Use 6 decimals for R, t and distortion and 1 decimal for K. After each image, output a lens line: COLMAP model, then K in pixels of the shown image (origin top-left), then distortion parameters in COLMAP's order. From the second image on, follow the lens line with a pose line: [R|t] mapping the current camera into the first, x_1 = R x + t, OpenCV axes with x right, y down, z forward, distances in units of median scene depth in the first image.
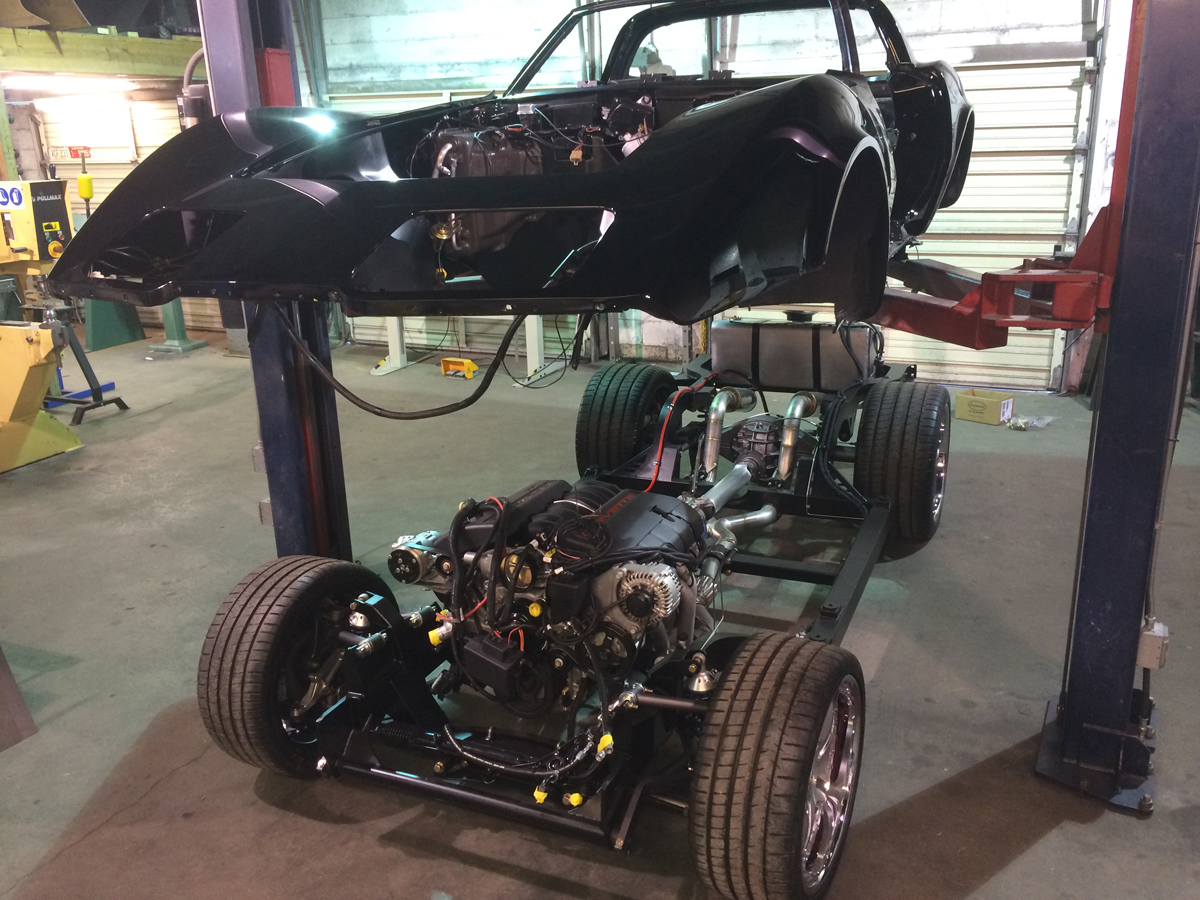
lens RADIAL K [[1042.7, 0, 597.4], [0, 1042.7, 452.6], [0, 0, 1]] dist [0.035617, -0.036050]
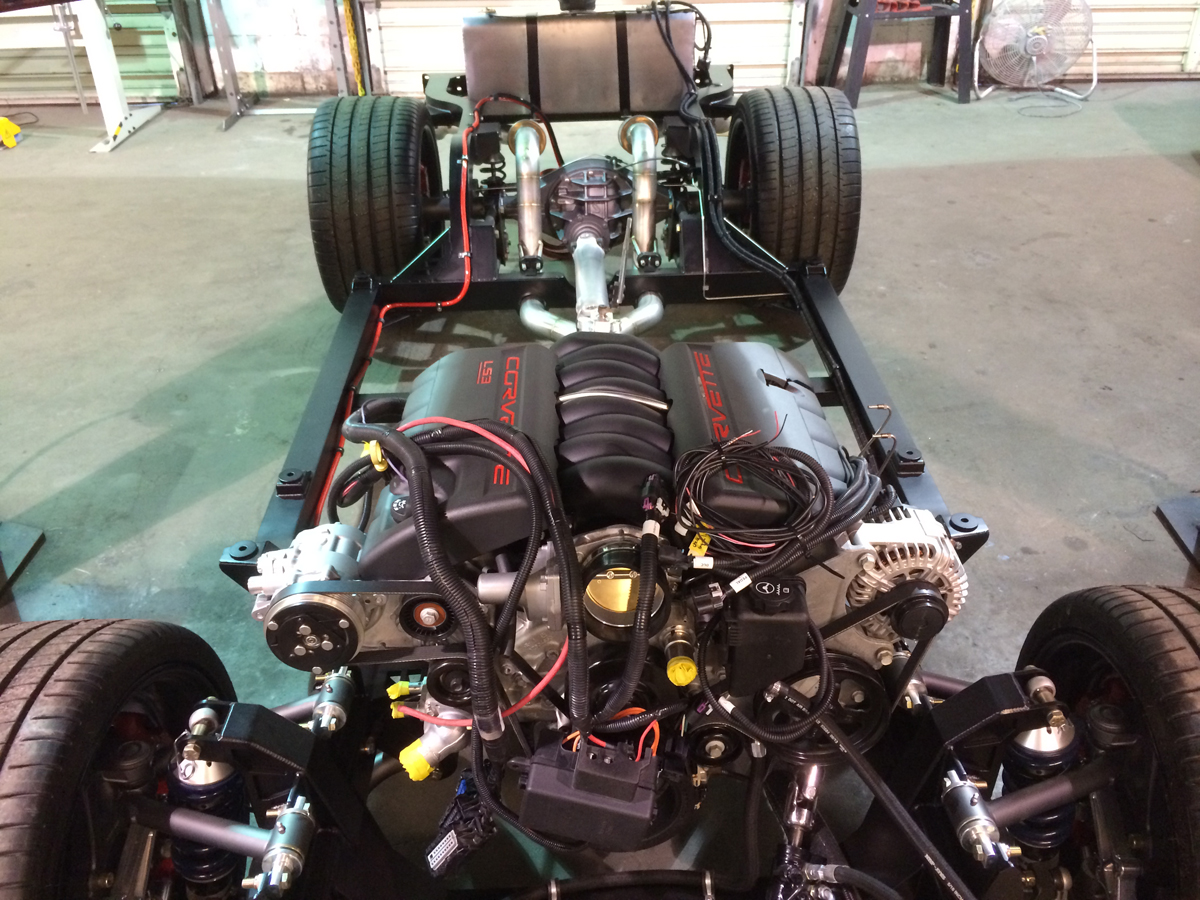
lens RADIAL K [[1042.7, 0, 604.1], [0, 1042.7, 443.5], [0, 0, 1]] dist [0.035617, -0.036050]
pose [[0.895057, -0.217405, 0.389369, -0.137209], [0.118148, 0.957522, 0.263044, -0.036025], [-0.430017, -0.189437, 0.882723, 0.363268]]
